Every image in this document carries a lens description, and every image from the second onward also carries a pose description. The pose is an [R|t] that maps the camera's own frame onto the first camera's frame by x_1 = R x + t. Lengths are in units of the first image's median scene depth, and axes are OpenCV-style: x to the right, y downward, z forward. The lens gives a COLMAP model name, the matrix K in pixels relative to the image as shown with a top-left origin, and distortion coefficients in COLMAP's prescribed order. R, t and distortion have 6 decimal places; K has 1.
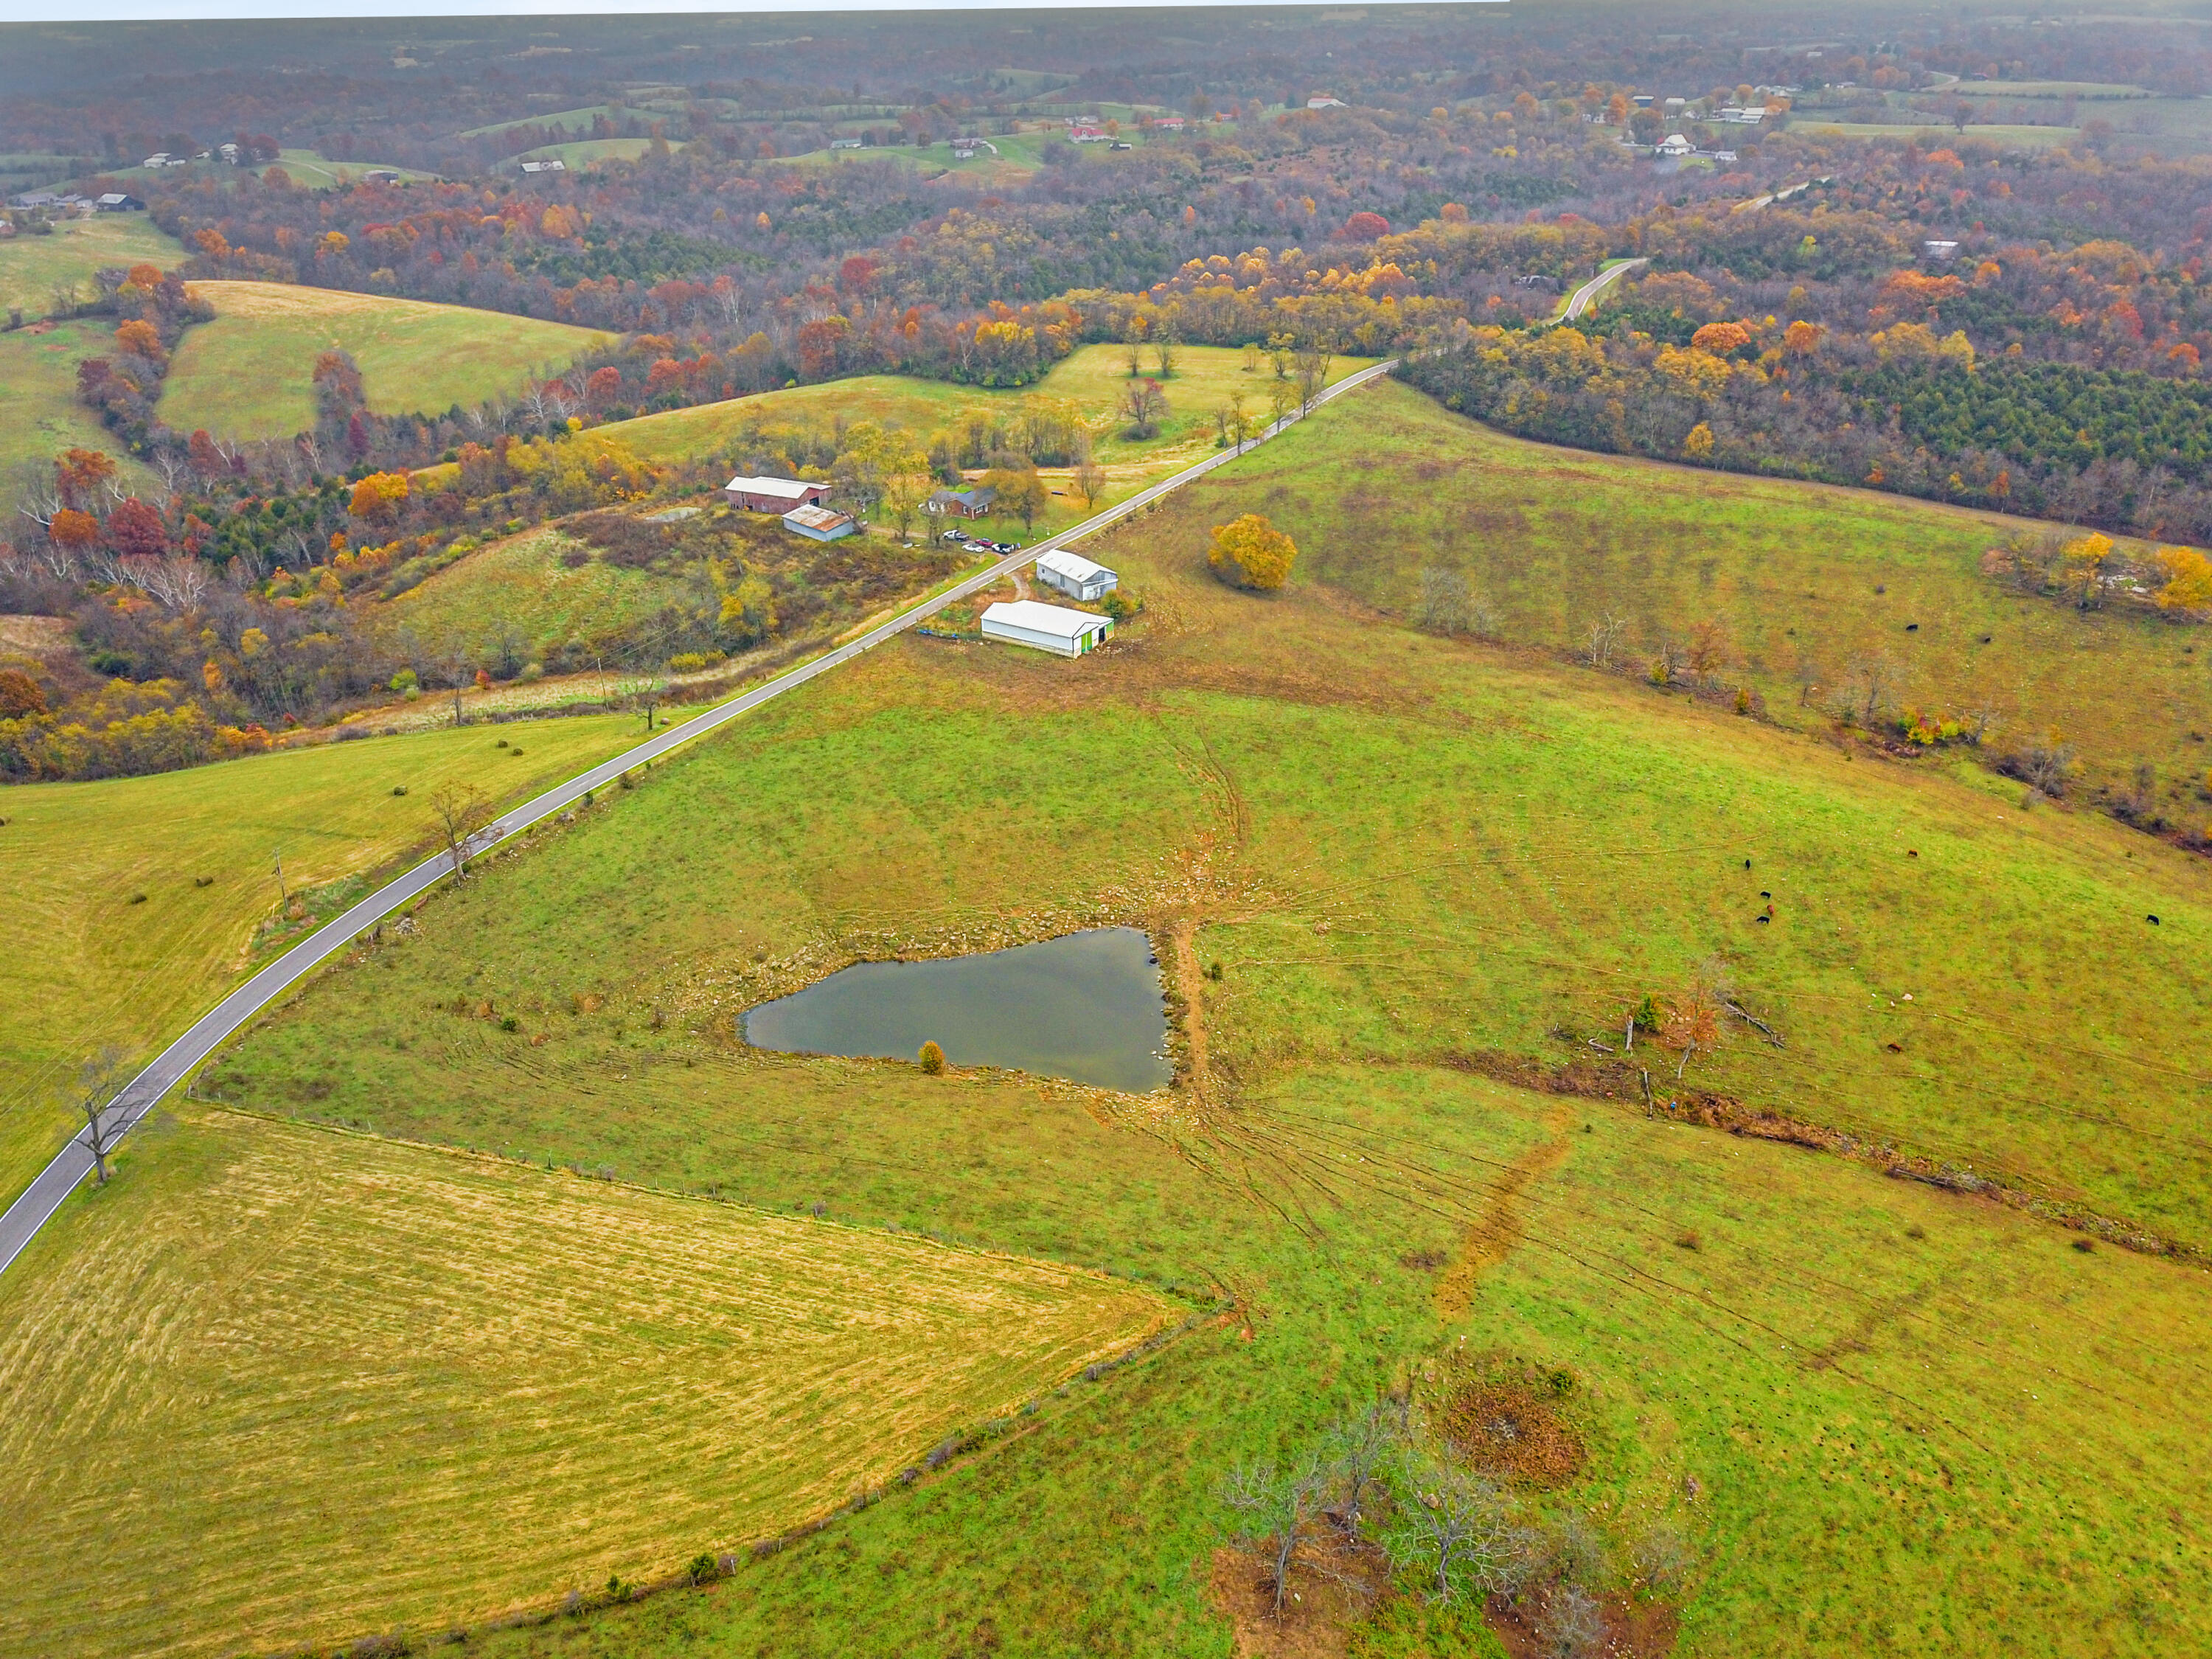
lens RADIAL K [[1693.6, 0, 1087.4], [0, 1693.6, 824.4], [0, 0, 1]] dist [0.010893, -0.003736]
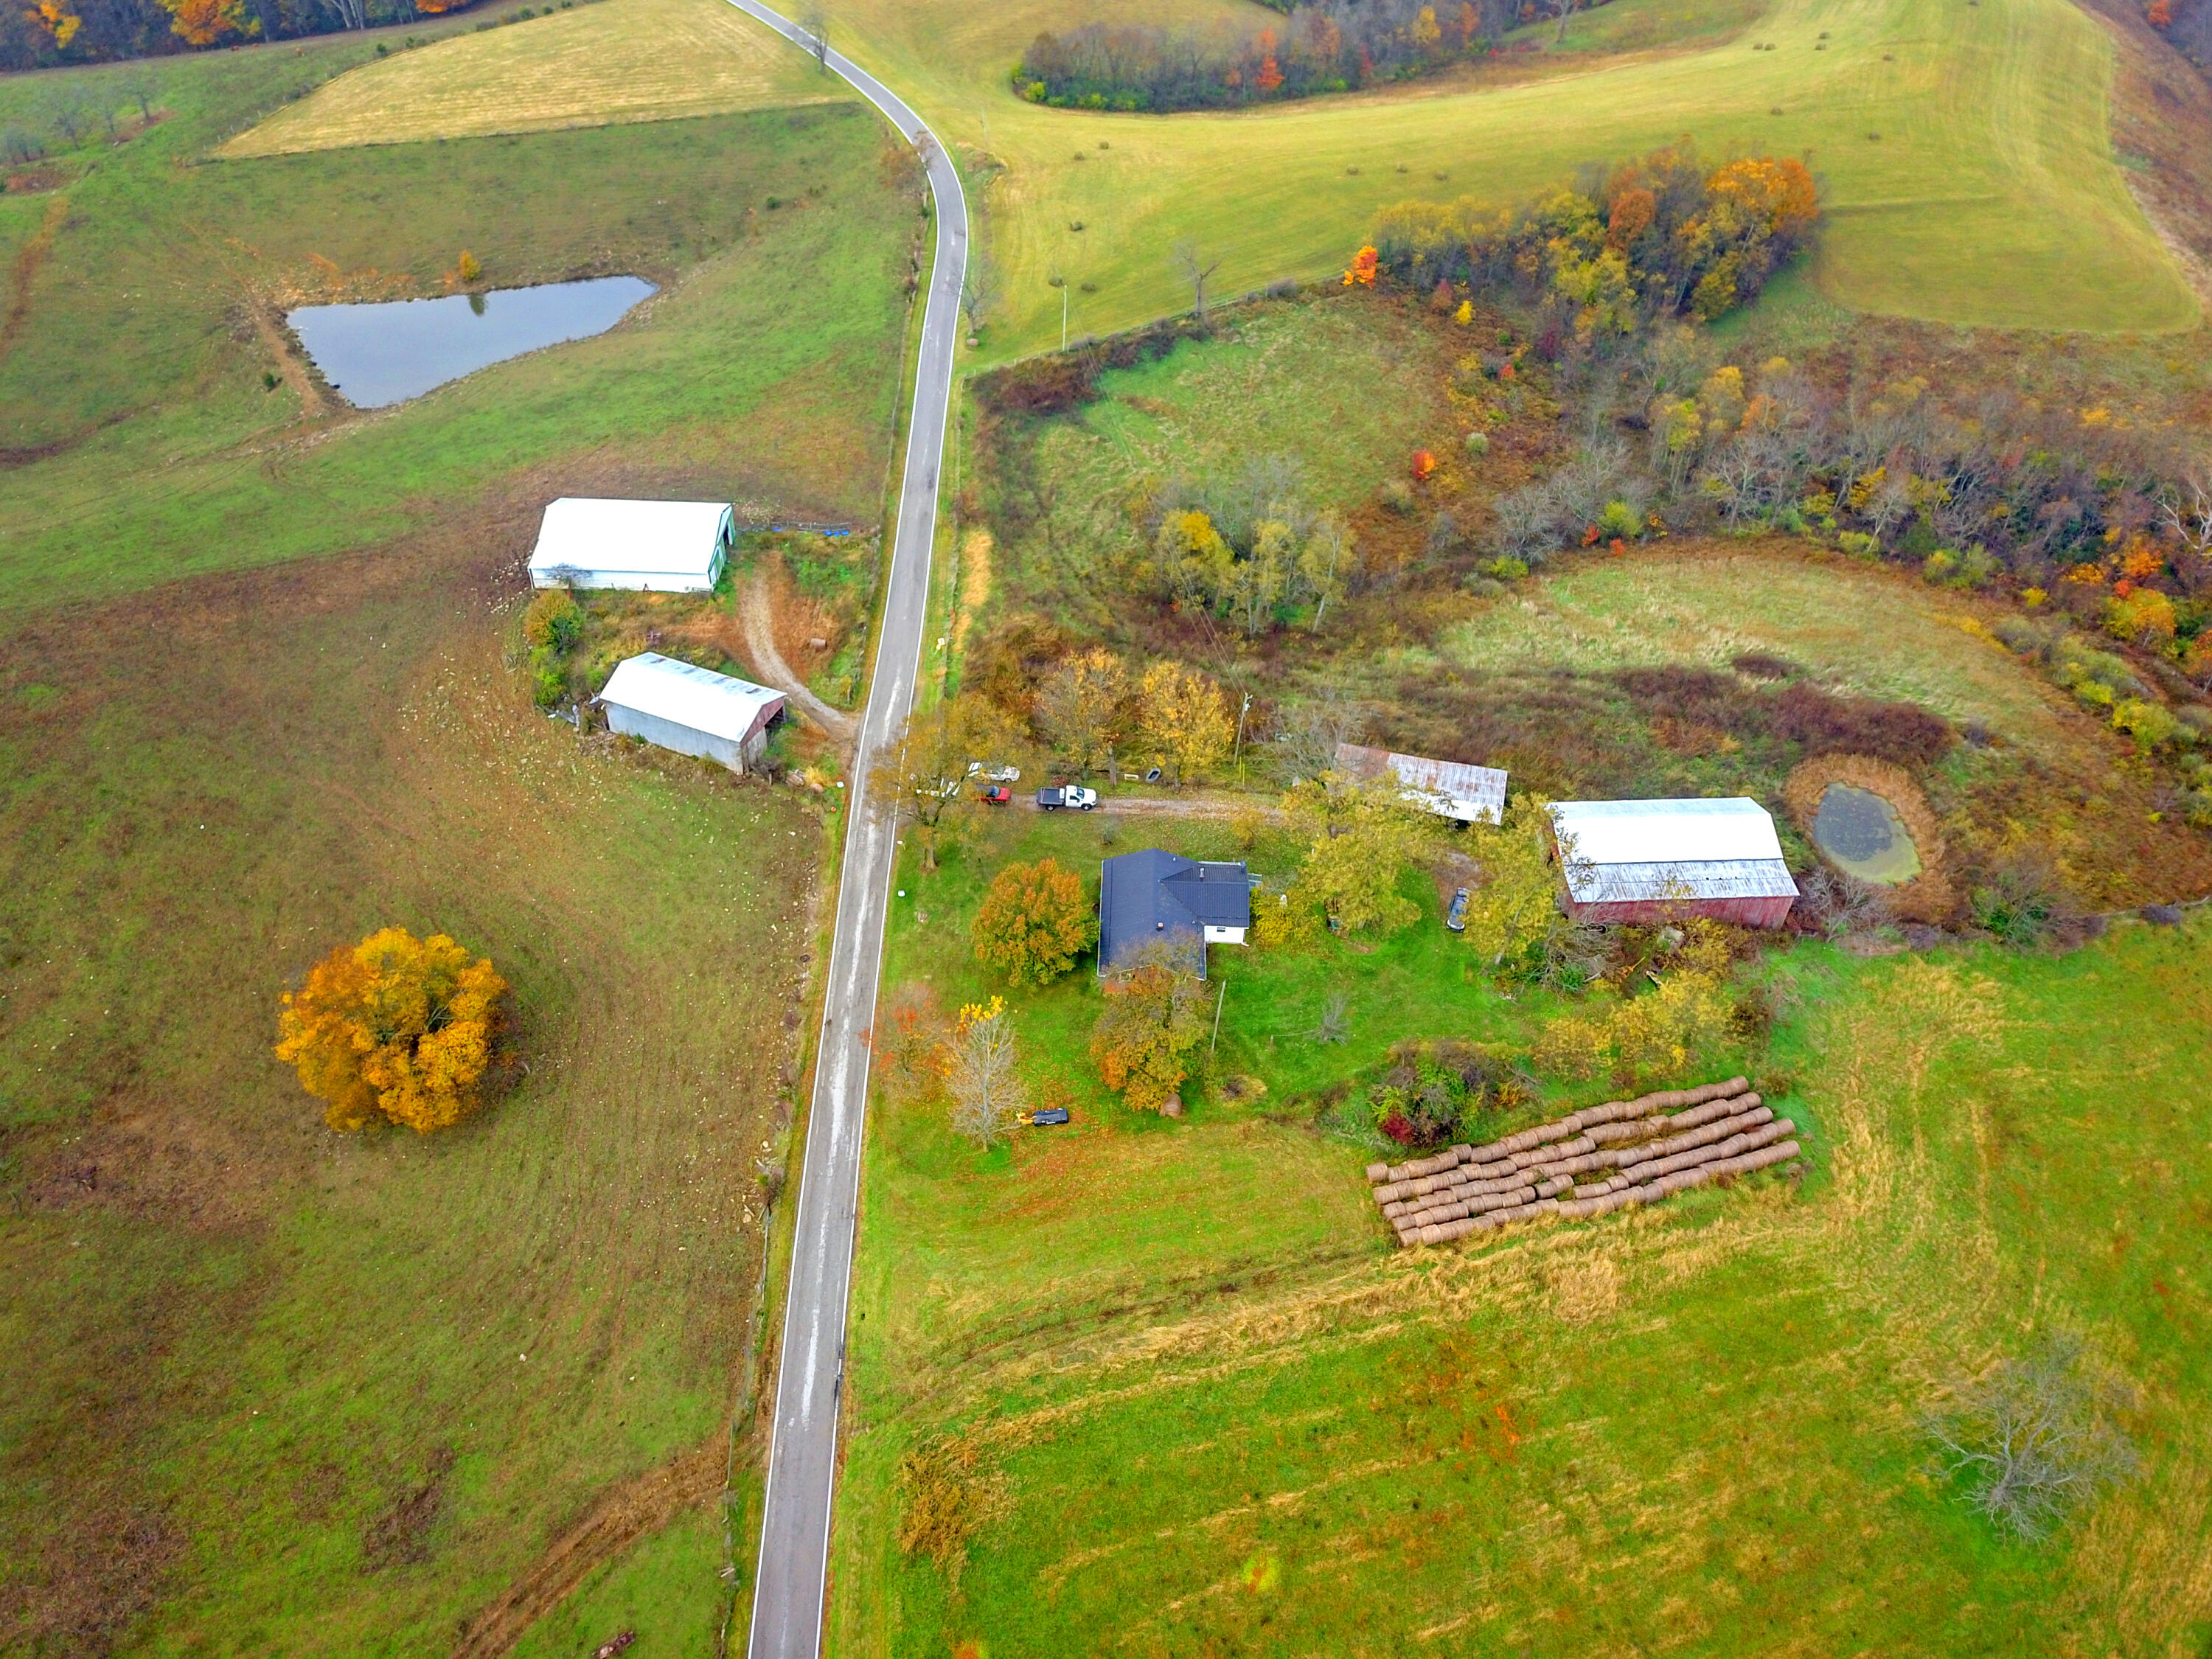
lens RADIAL K [[1663.8, 0, 1089.2], [0, 1663.8, 830.9], [0, 0, 1]] dist [0.010587, 0.022571]
pose [[-0.852902, 0.353351, -0.384320, 0.118012], [-0.230232, 0.406125, 0.884339, -0.730871], [0.468564, 0.842737, -0.265032, 1.468195]]
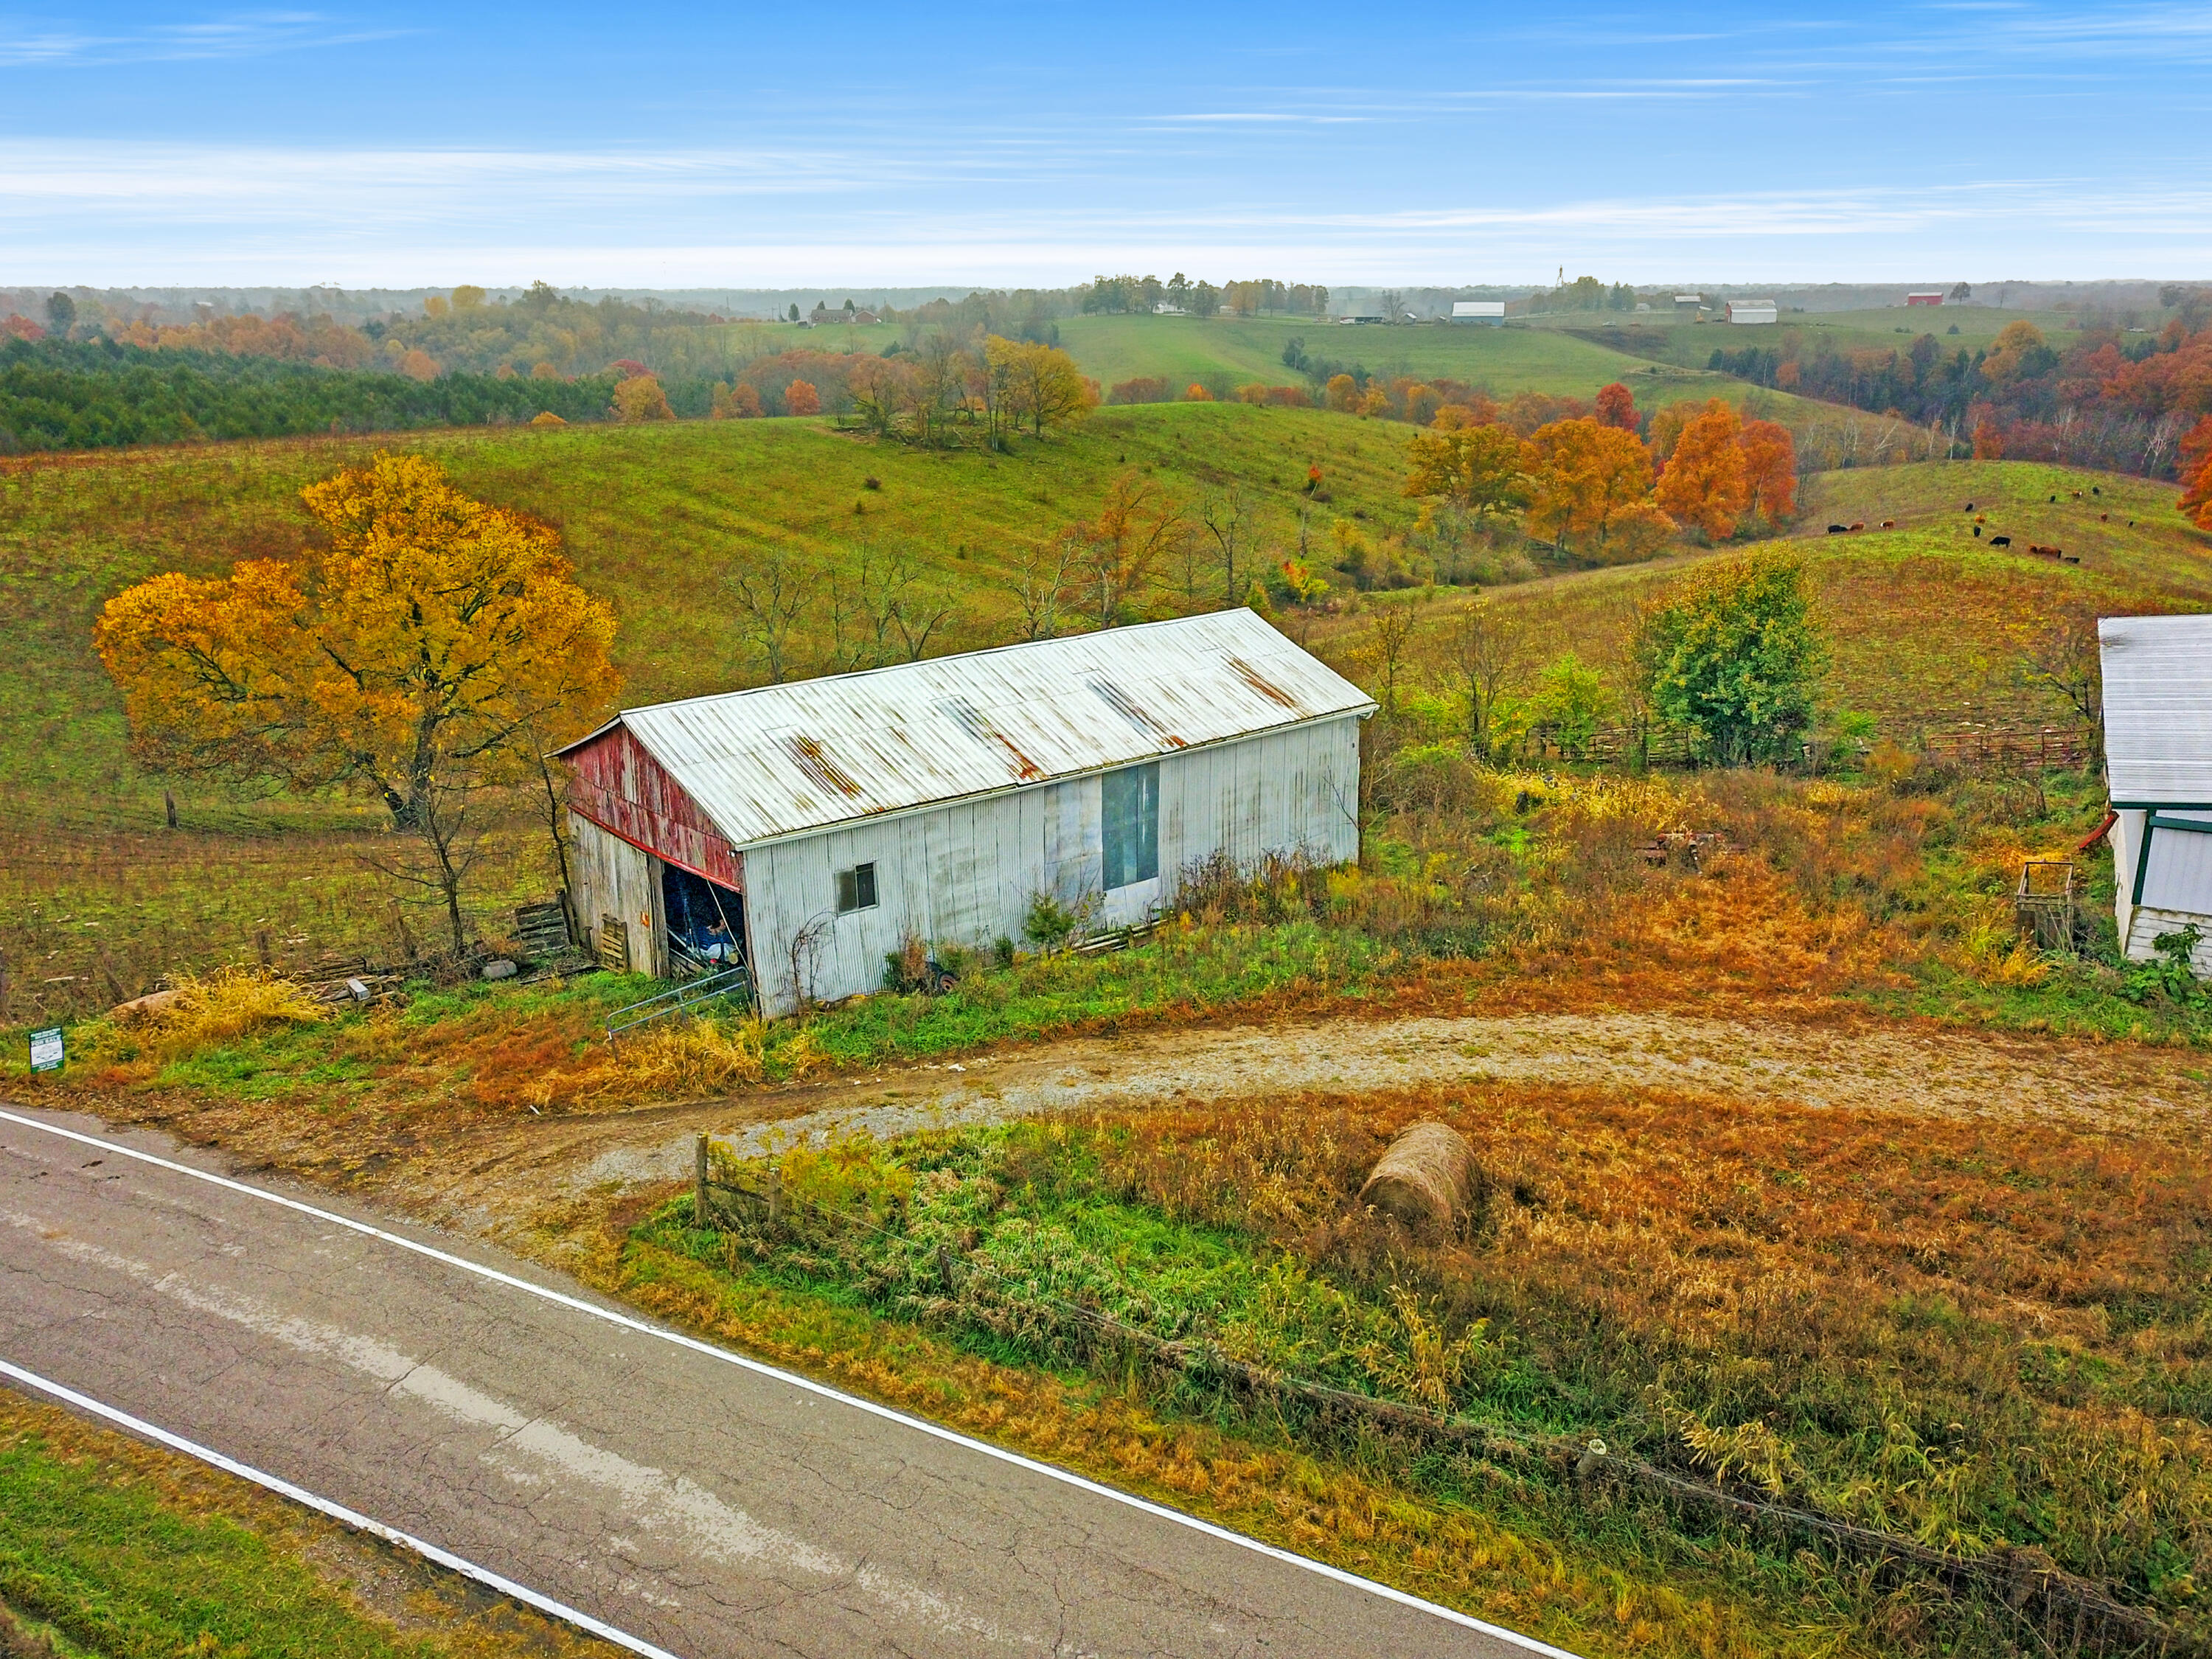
lens RADIAL K [[1701.6, 0, 1104.6], [0, 1701.6, 799.1], [0, 0, 1]] dist [0.007736, 0.003554]
pose [[-0.092023, -0.269067, 0.958715, -0.142648], [0.455800, 0.844629, 0.280798, -0.212779], [-0.885312, 0.462823, 0.044916, 1.187413]]
